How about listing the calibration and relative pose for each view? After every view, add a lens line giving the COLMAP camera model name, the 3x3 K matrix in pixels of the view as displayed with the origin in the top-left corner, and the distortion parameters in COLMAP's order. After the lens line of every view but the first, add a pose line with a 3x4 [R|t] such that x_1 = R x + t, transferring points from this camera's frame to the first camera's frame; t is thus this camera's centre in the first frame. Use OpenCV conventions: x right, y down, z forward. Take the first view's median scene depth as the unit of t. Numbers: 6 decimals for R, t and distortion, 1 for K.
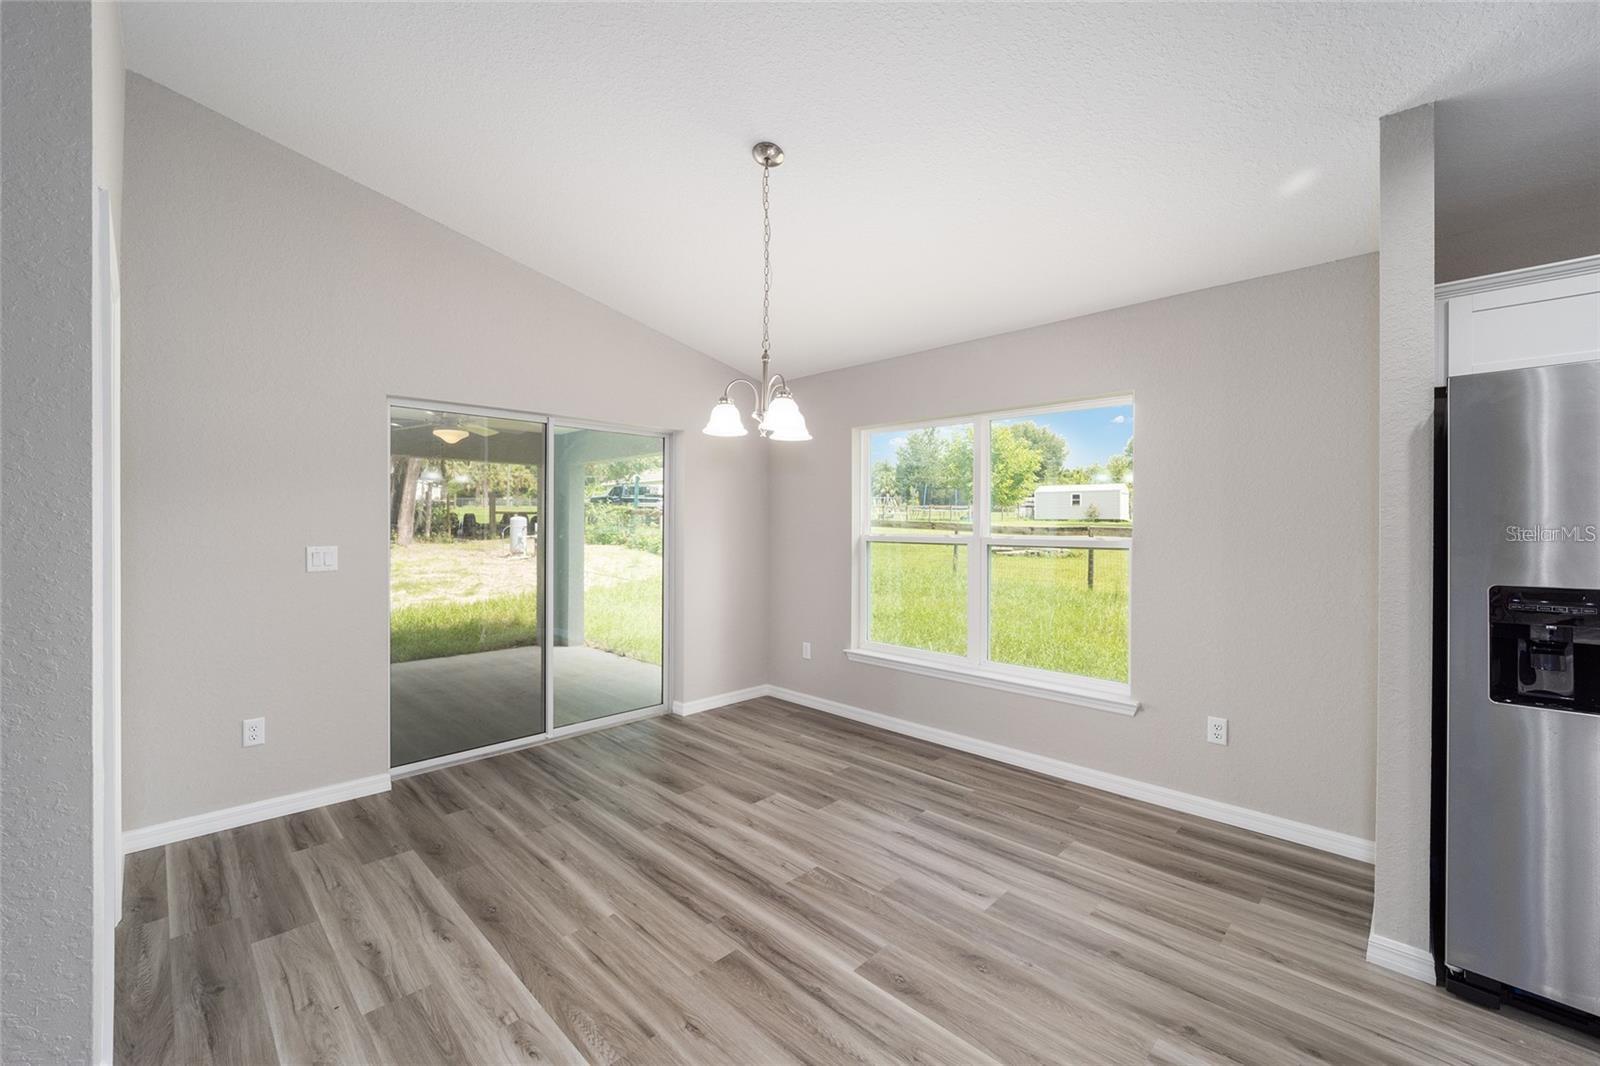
lens RADIAL K [[642.9, 0, 793.2], [0, 642.9, 523.9], [0, 0, 1]] dist [0.000518, -0.003990]
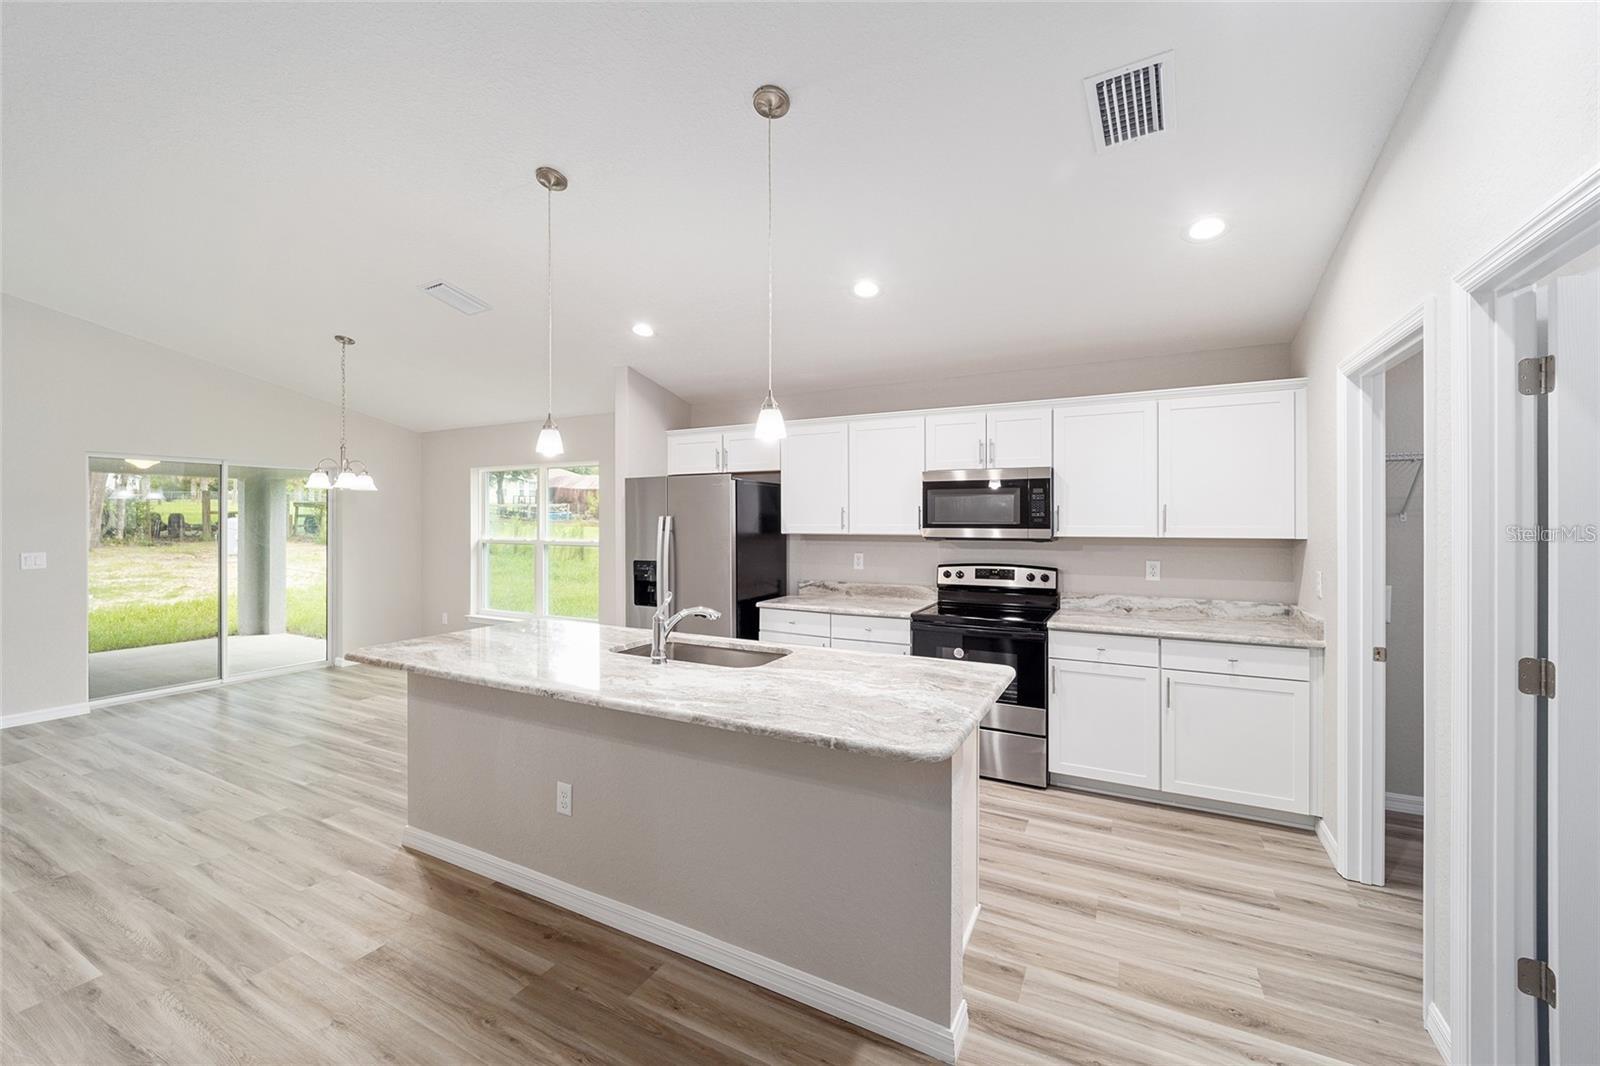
lens RADIAL K [[640.6, 0, 796.7], [0, 640.6, 525.3], [0, 0, 1]] dist [-0.001127, -0.004148]
pose [[0.955751, -0.007060, 0.294092, 0.585822], [0.004016, 0.999932, 0.010955, -0.043668], [-0.294150, -0.009290, 0.955714, -1.015762]]
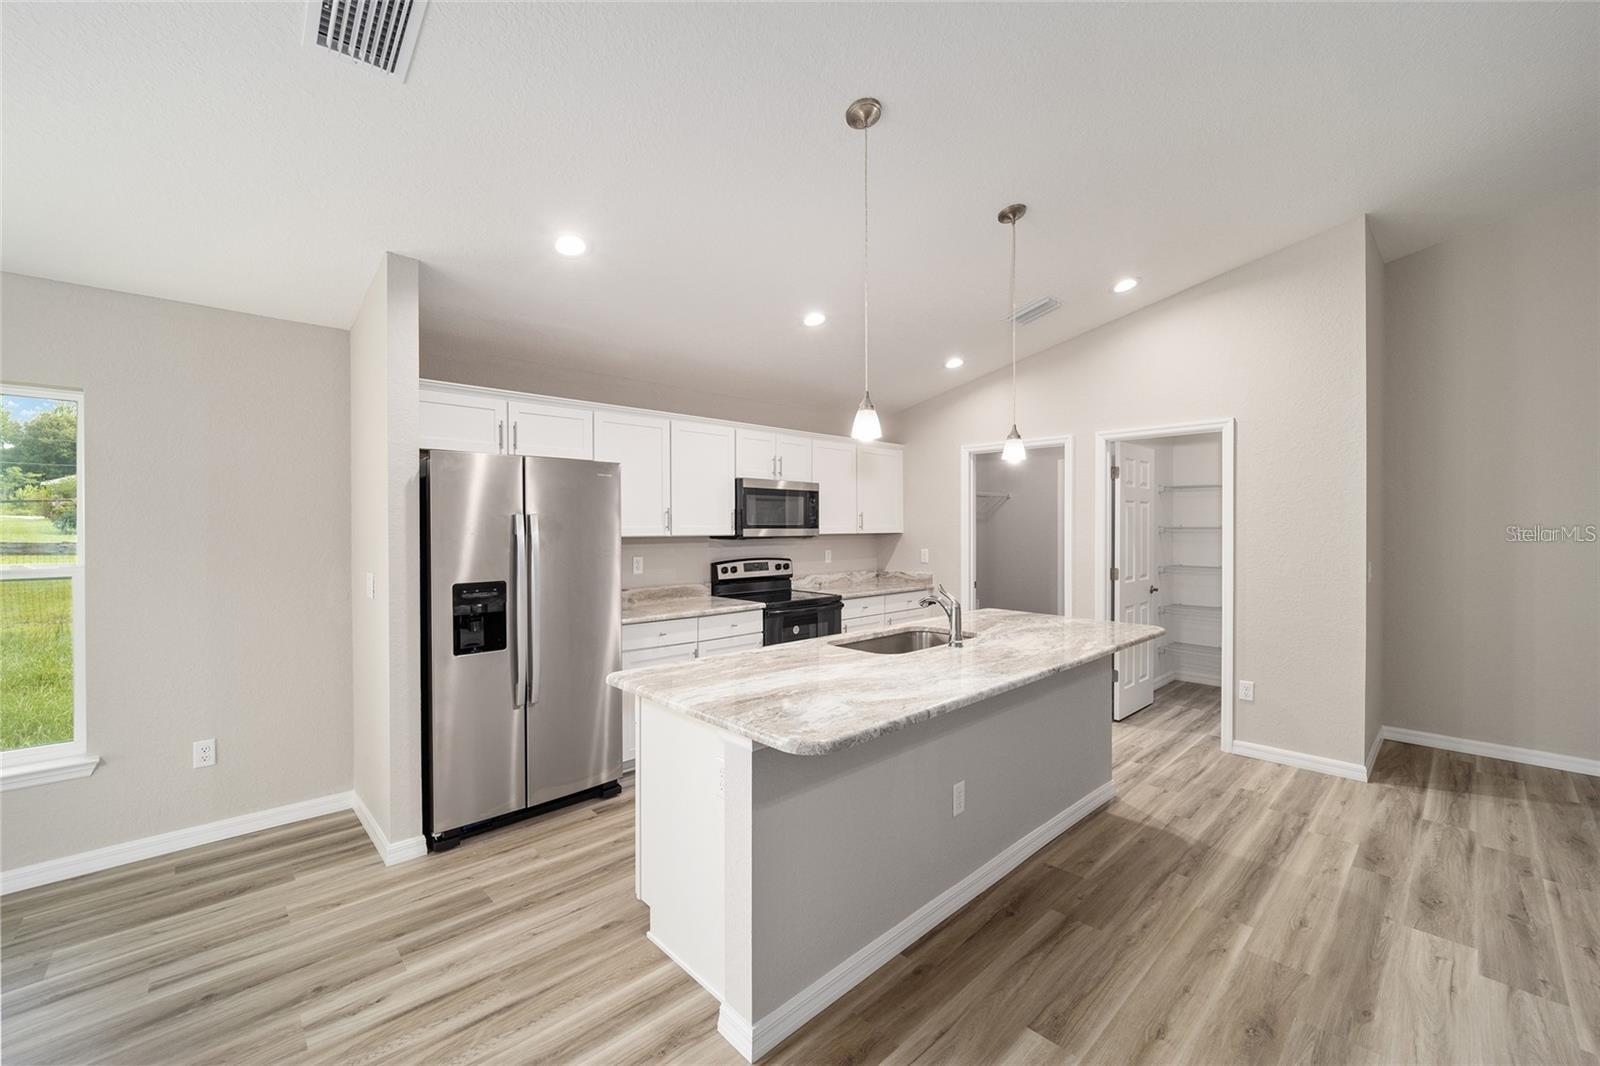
lens RADIAL K [[640.6, 0, 796.7], [0, 640.6, 525.3], [0, 0, 1]] dist [-0.001127, -0.004148]
pose [[0.035405, -0.003272, 0.999368, -0.297117], [0.000250, 0.999995, 0.003266, -0.034643], [-0.999373, 0.000134, 0.035406, 0.051287]]
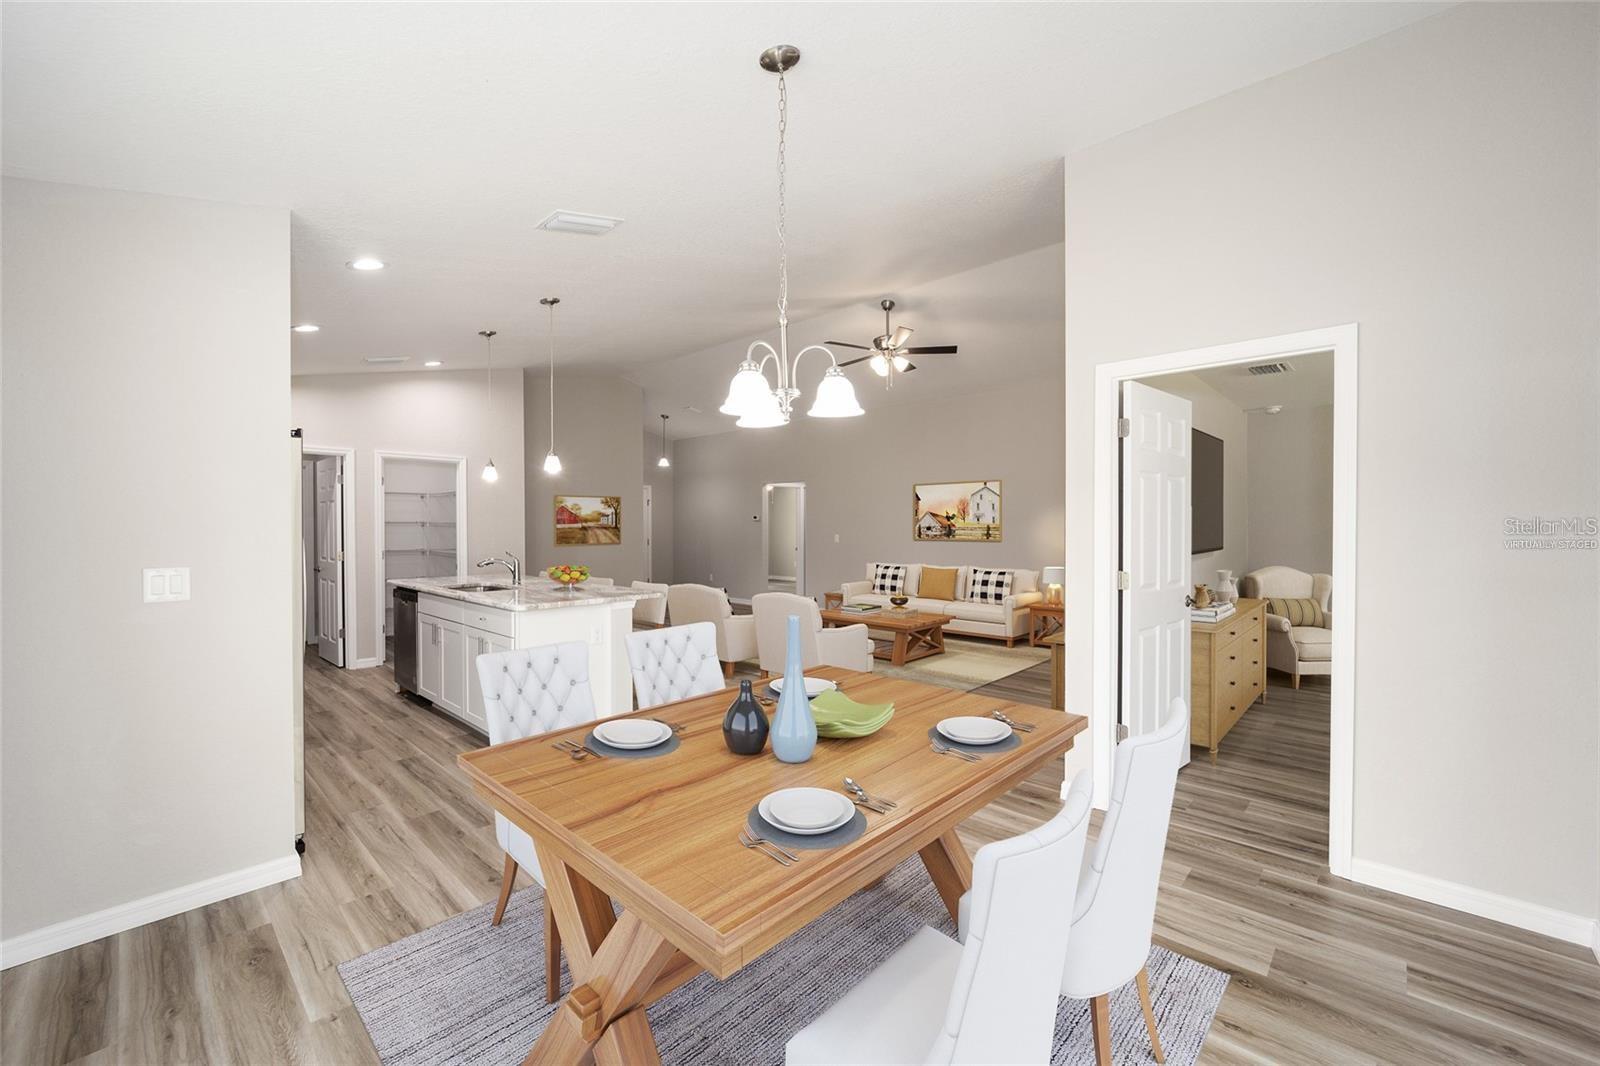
lens RADIAL K [[643.6, 0, 793.1], [0, 643.6, 534.1], [0, 0, 1]] dist [-0.000861, -0.007965]
pose [[-0.999753, 0.000373, -0.022222, -0.033176], [0.000095, 0.999922, 0.012501, -0.005440], [0.022225, 0.012496, -0.999675, 1.556000]]
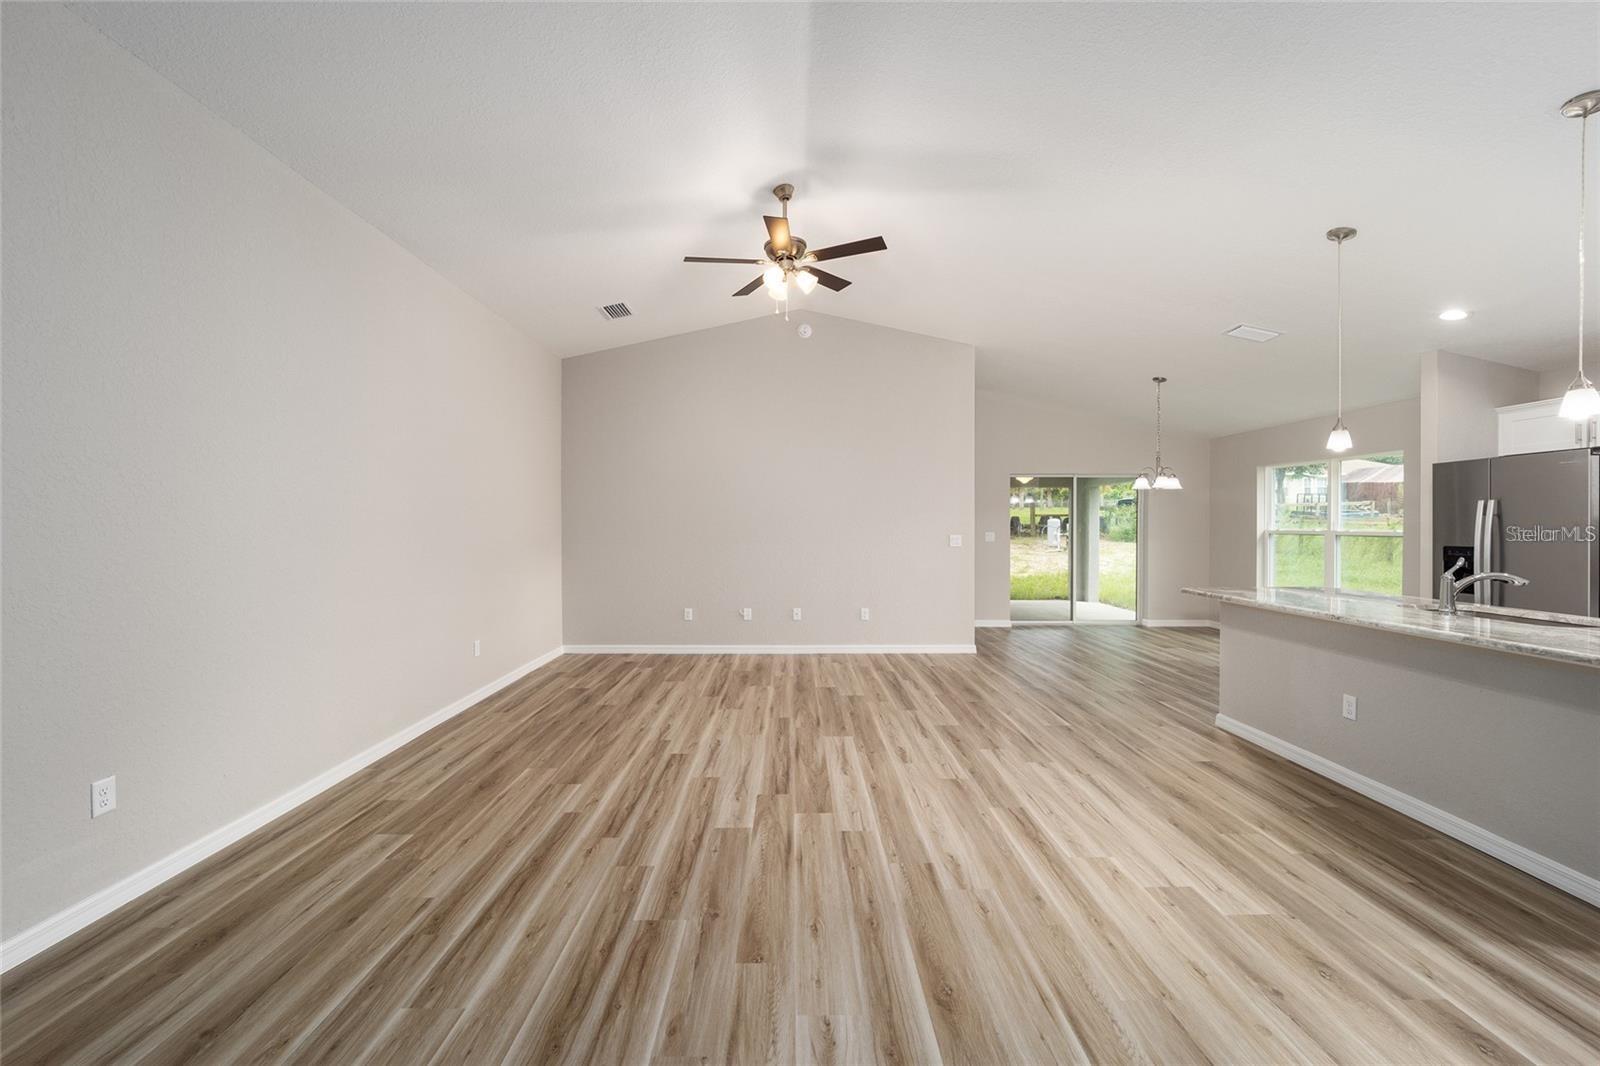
lens RADIAL K [[640.6, 0, 796.7], [0, 640.6, 525.3], [0, 0, 1]] dist [-0.001127, -0.004148]
pose [[0.710503, -0.003814, -0.703684, 0.638186], [0.004758, 0.999988, -0.000616, 0.000863], [0.703679, -0.002911, 0.710513, -1.597095]]
